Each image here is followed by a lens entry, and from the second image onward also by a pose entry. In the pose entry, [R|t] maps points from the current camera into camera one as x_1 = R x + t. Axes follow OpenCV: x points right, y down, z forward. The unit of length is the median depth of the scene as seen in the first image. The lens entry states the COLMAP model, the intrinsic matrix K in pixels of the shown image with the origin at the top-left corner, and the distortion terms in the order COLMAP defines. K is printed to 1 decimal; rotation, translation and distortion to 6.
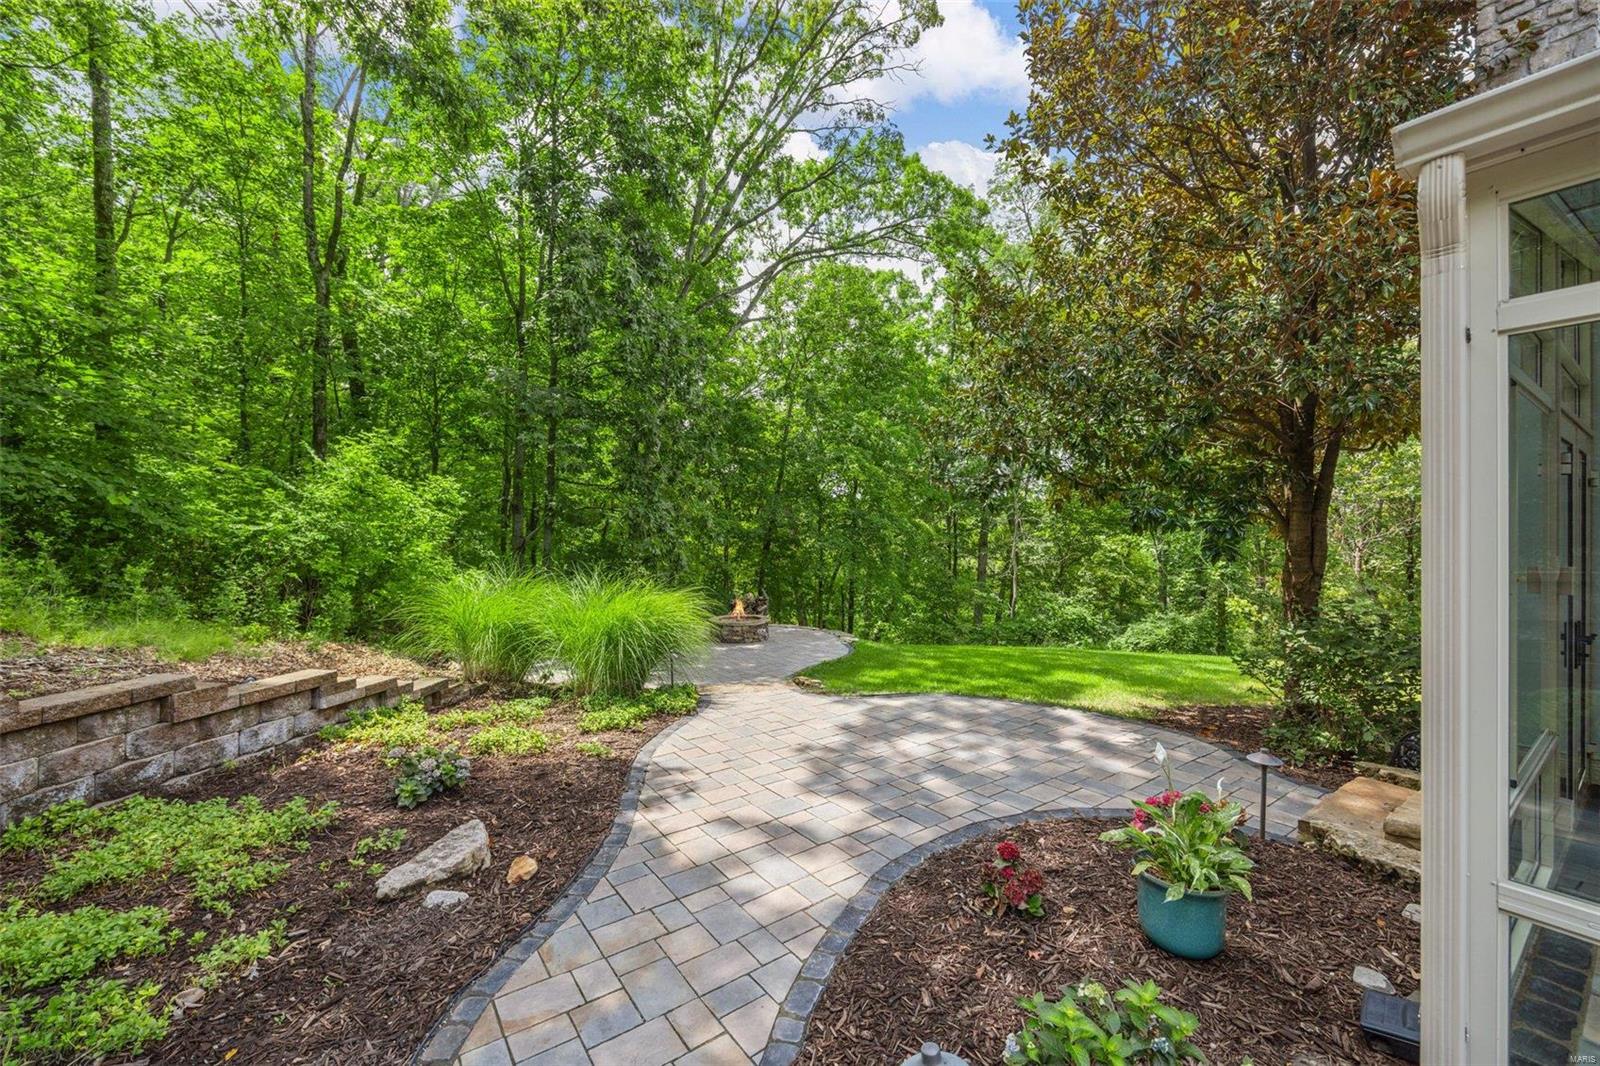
lens RADIAL K [[649.0, 0, 800.0], [0, 649.0, 533.0], [0, 0, 1]] dist [0.000200, -0.000226]
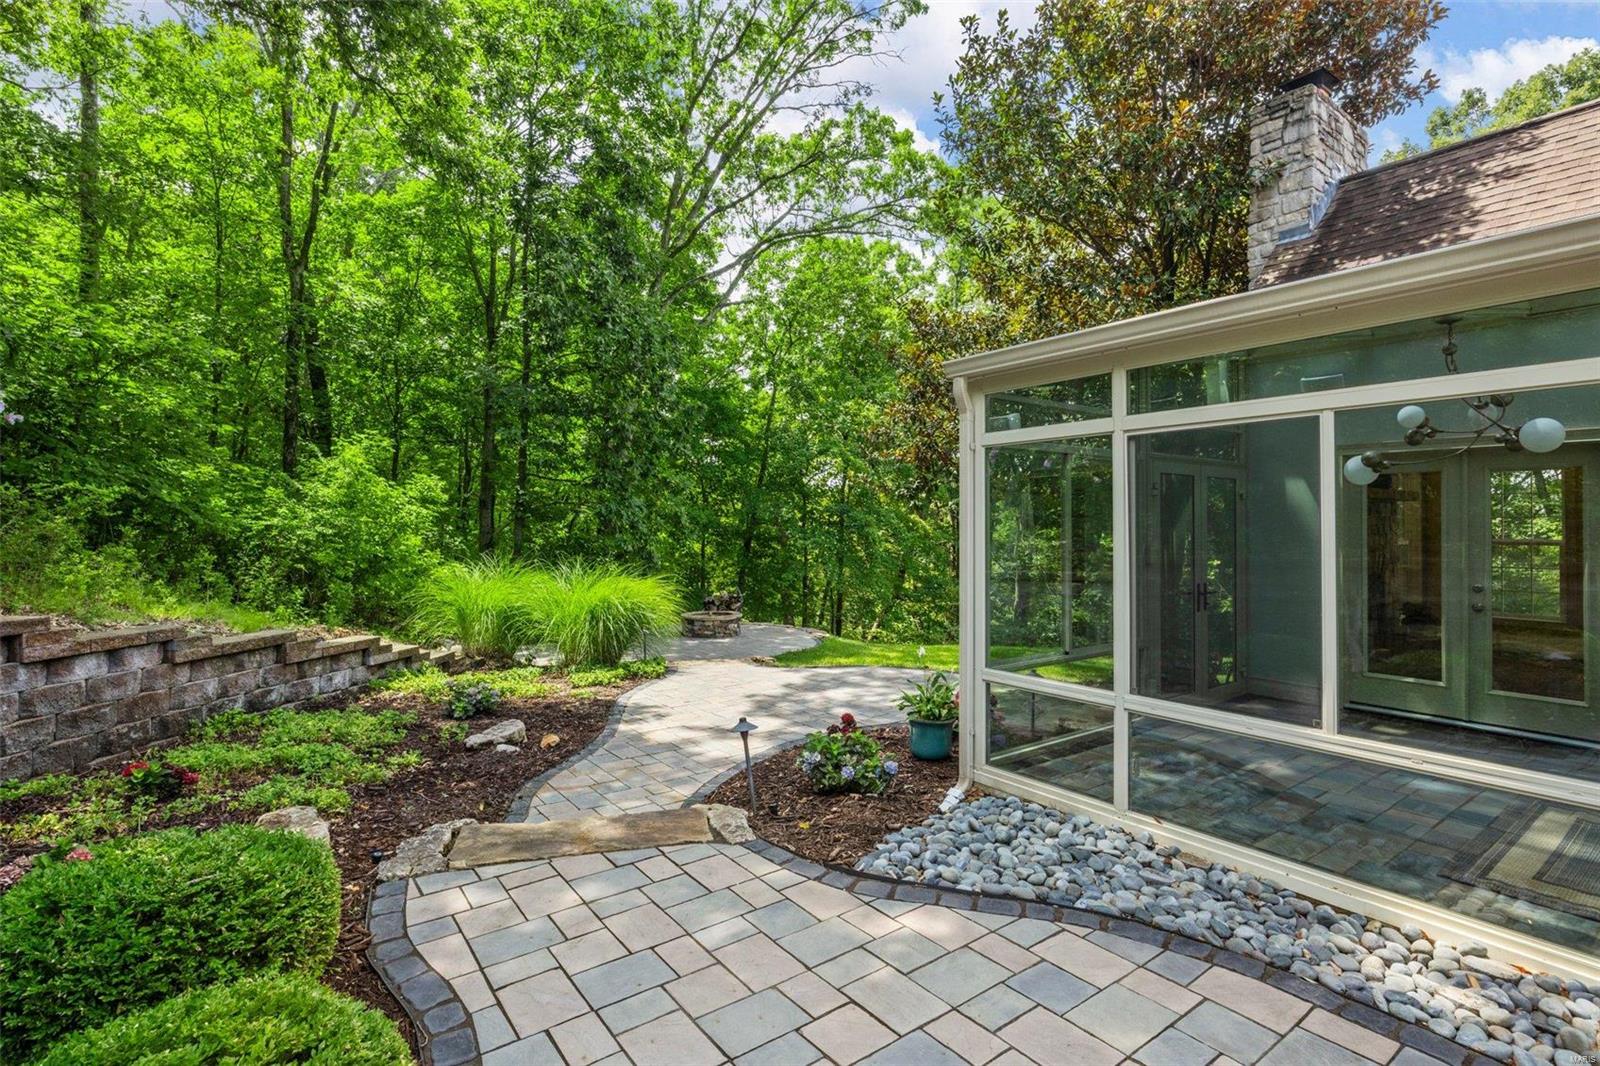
lens RADIAL K [[754.8, 0, 805.2], [0, 754.8, 508.1], [0, 0, 1]] dist [-0.019431, 0.012969]
pose [[0.999881, 0.002697, 0.015217, 0.021456], [-0.002244, 0.999556, -0.029714, 0.000847], [-0.015291, 0.029676, 0.999443, -0.112309]]
